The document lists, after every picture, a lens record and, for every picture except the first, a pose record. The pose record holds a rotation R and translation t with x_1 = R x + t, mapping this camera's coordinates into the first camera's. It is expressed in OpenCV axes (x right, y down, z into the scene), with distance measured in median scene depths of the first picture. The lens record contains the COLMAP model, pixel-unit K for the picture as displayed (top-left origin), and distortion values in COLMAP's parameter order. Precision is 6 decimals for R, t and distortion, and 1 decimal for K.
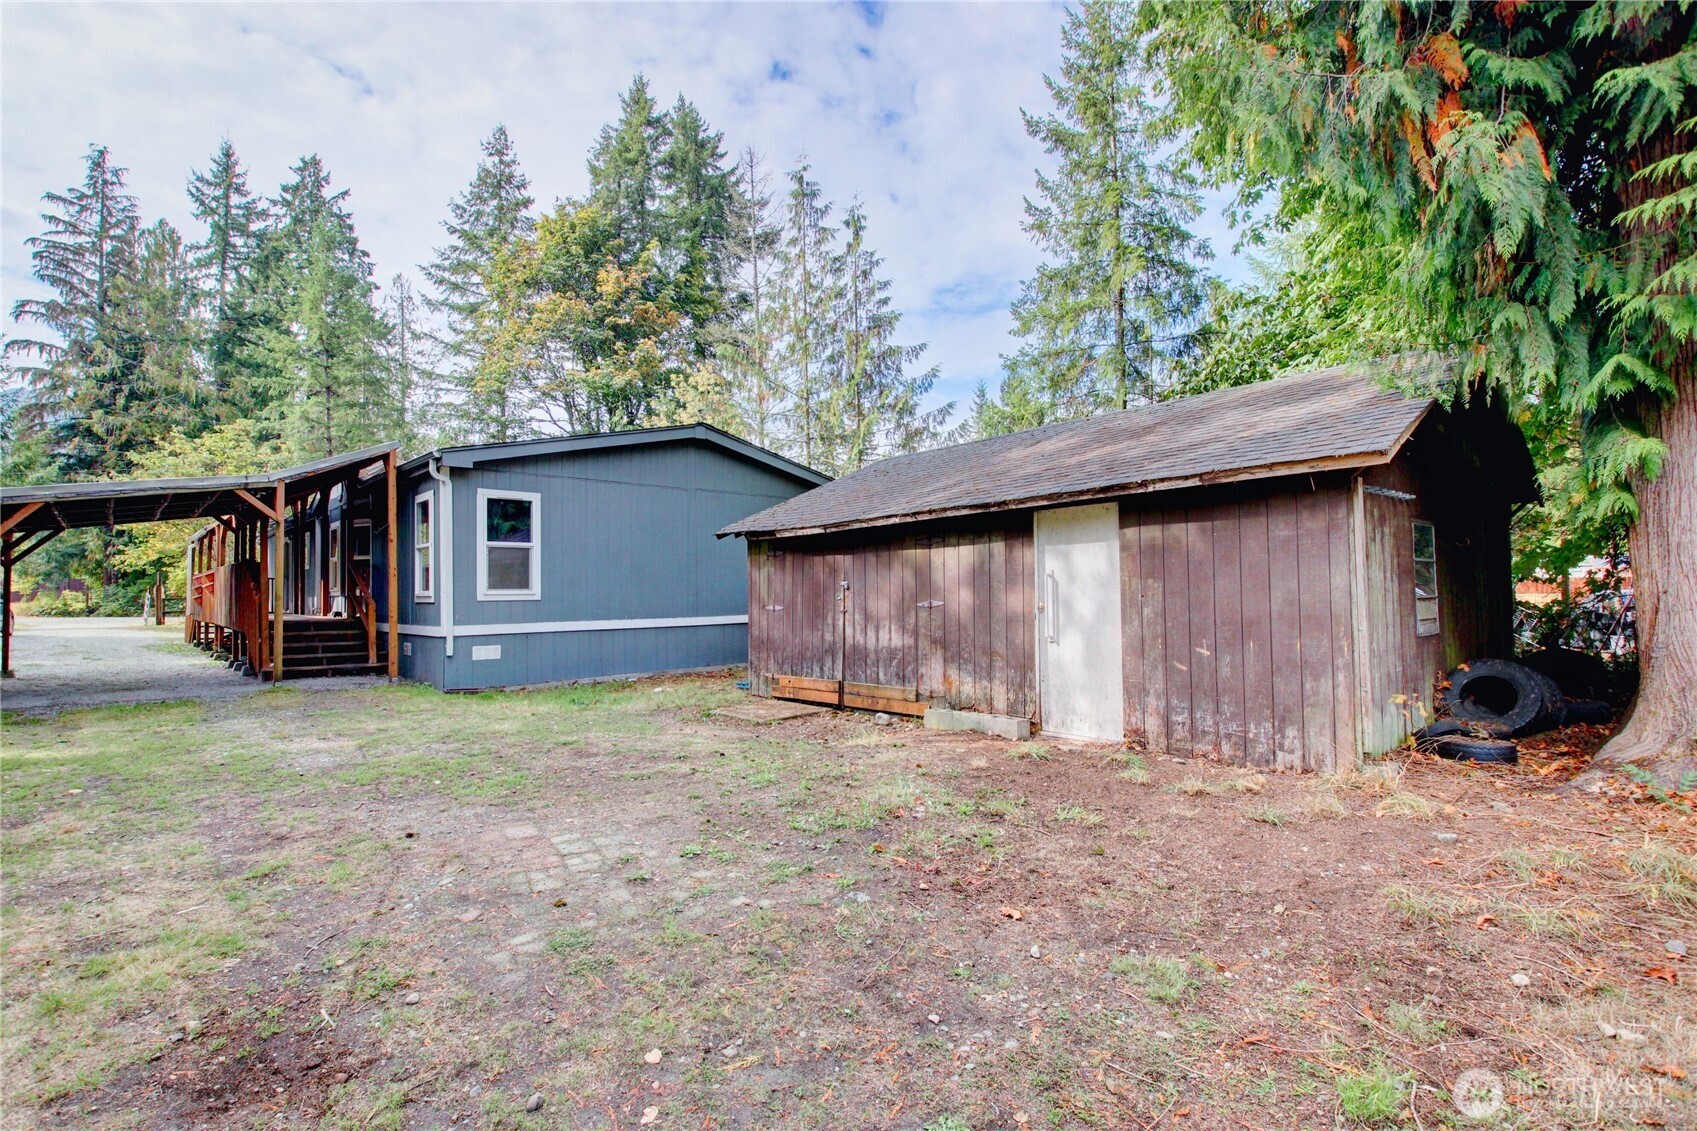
lens RADIAL K [[785.0, 0, 853.6], [0, 785.0, 568.6], [0, 0, 1]] dist [0.003383, -0.018003]
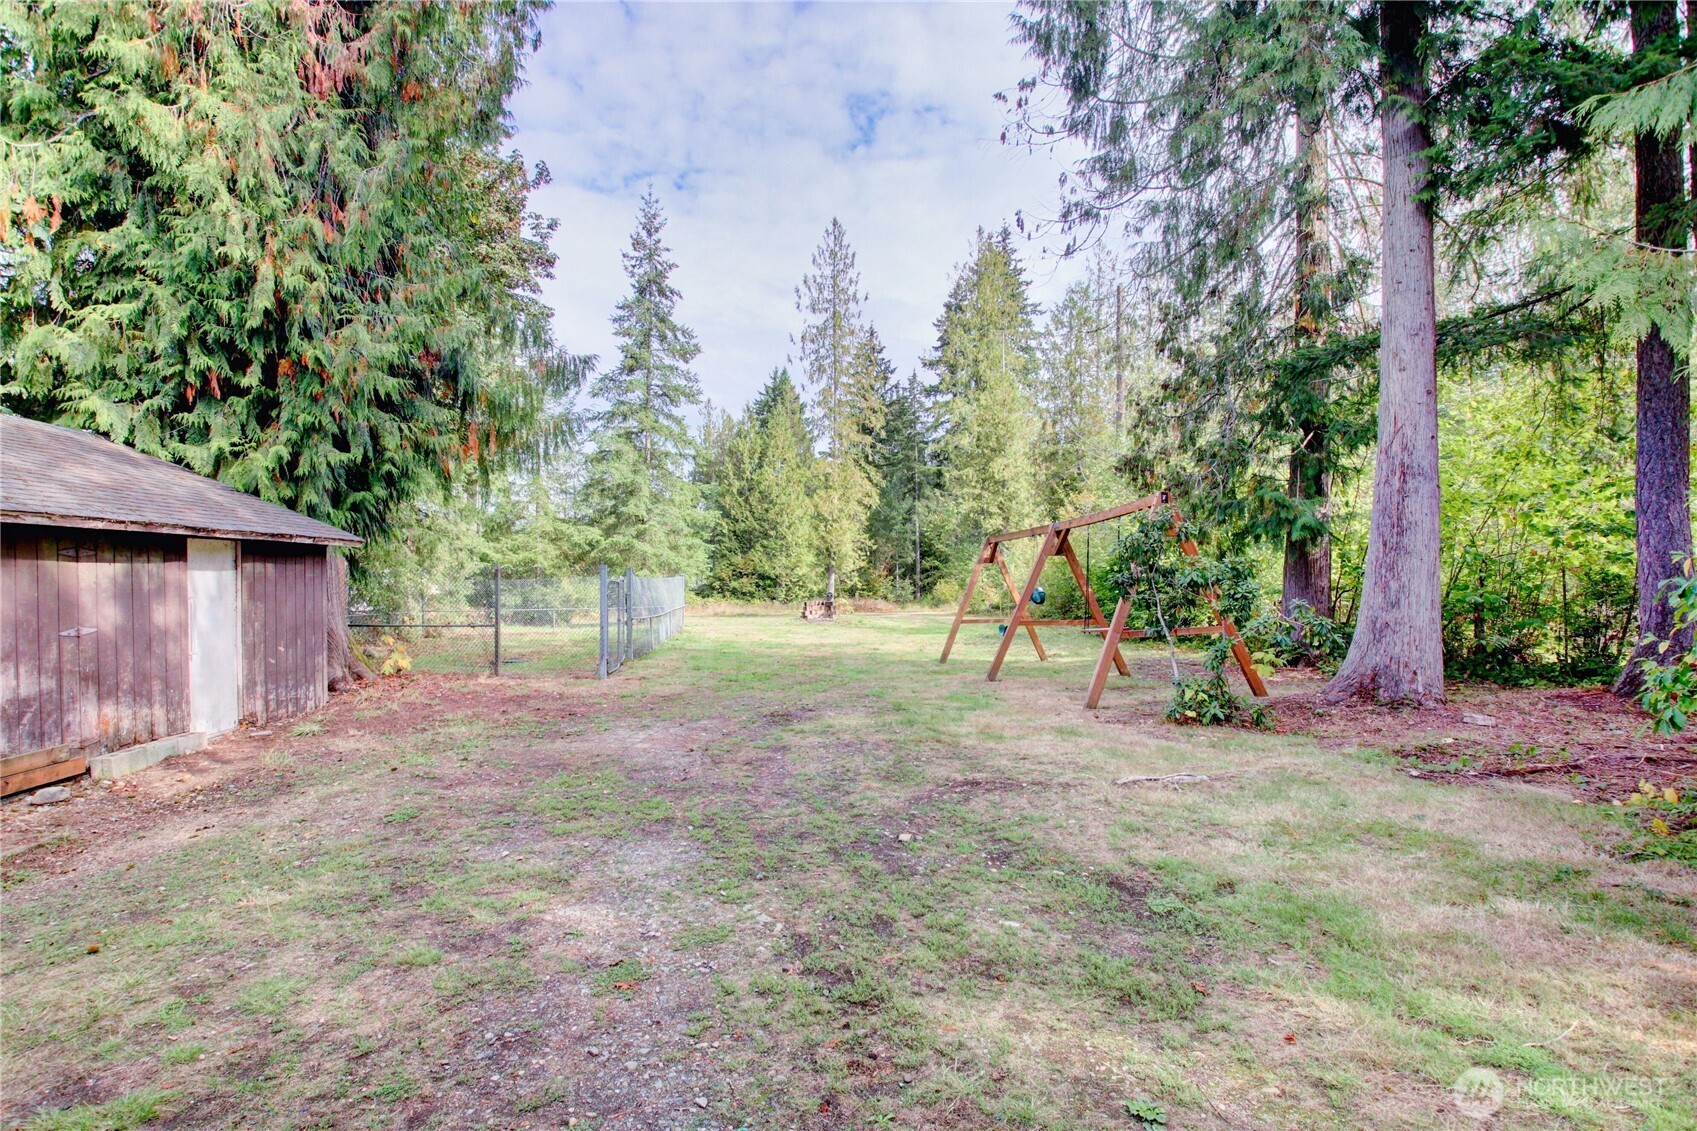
lens RADIAL K [[785.0, 0, 834.9], [0, 785.0, 573.7], [0, 0, 1]] dist [0.003383, -0.018003]
pose [[-0.806719, 0.033210, 0.590001, -1.000627], [0.006111, 0.998835, -0.047867, 0.028976], [-0.590903, -0.035010, -0.805983, 1.198481]]
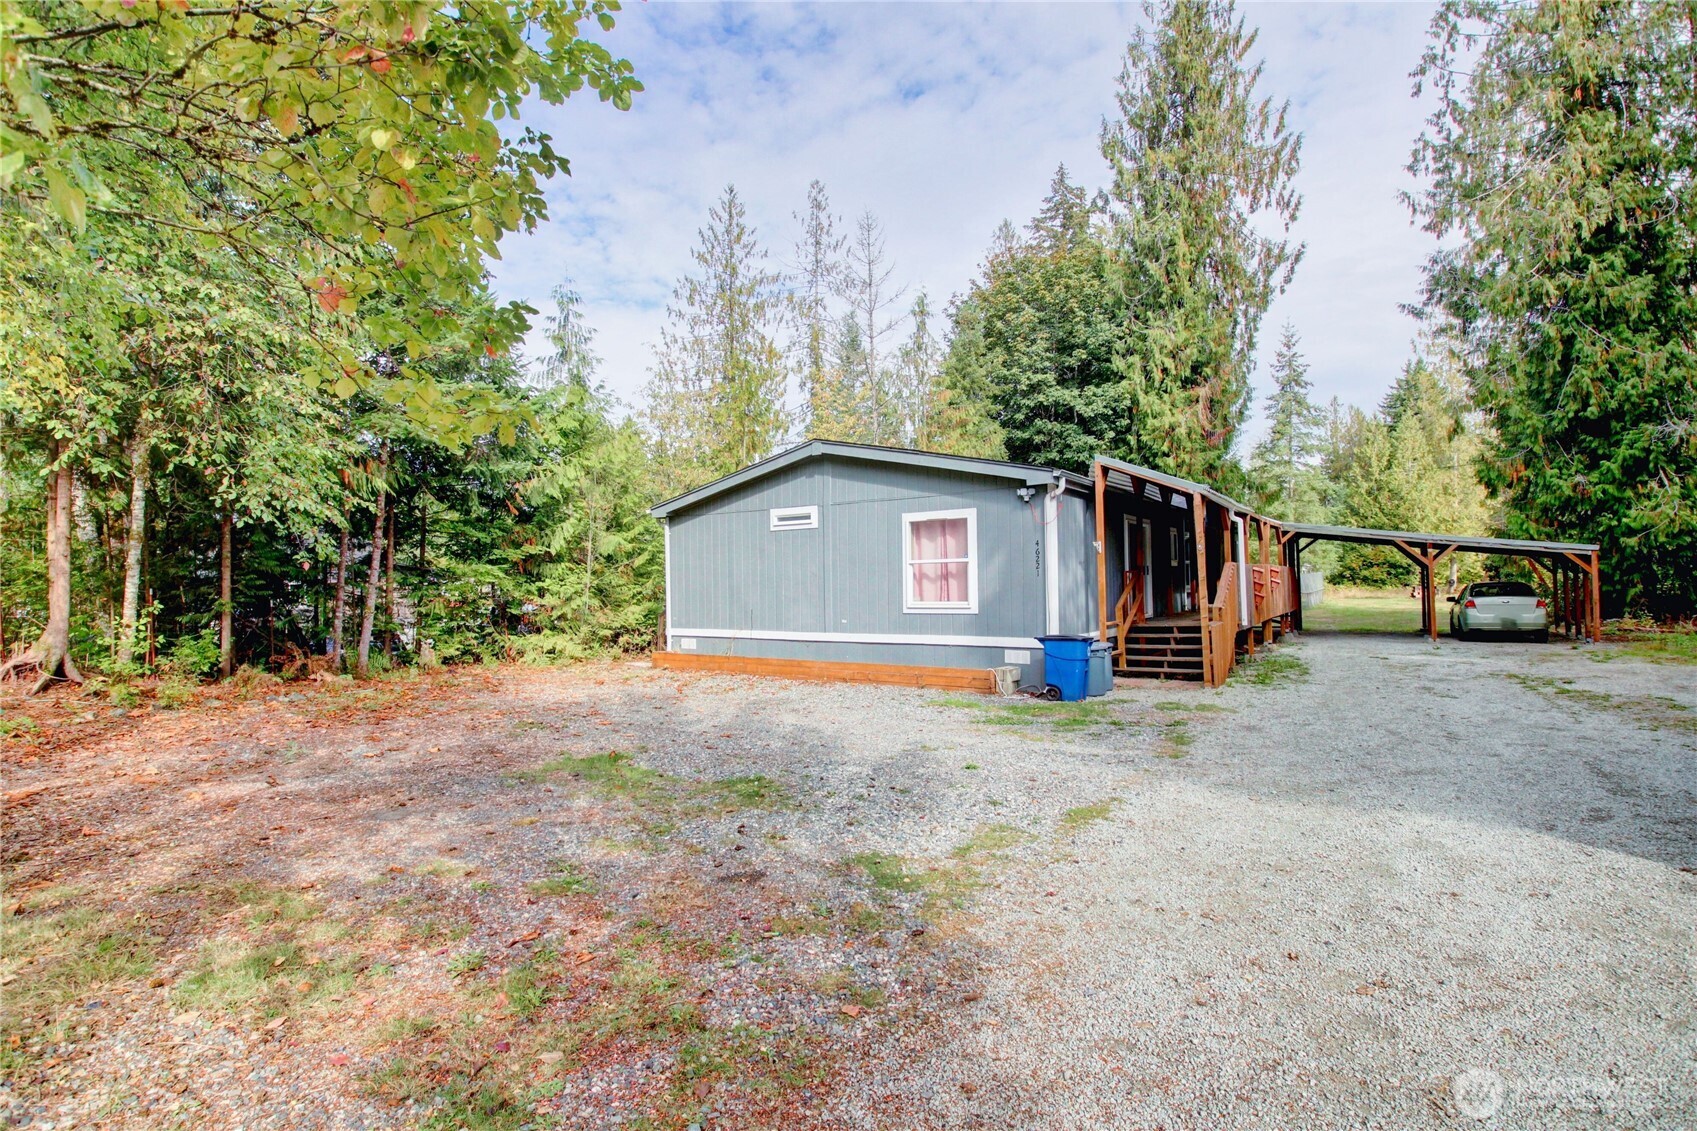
lens RADIAL K [[796.1, 0, 842.1], [0, 796.1, 576.1], [0, 0, 1]] dist [-0.001507, -0.006176]
pose [[-0.218362, 0.035306, 0.975229, -3.511583], [0.002288, 0.999361, -0.035667, 0.113821], [-0.975865, -0.005557, -0.218303, 3.679930]]
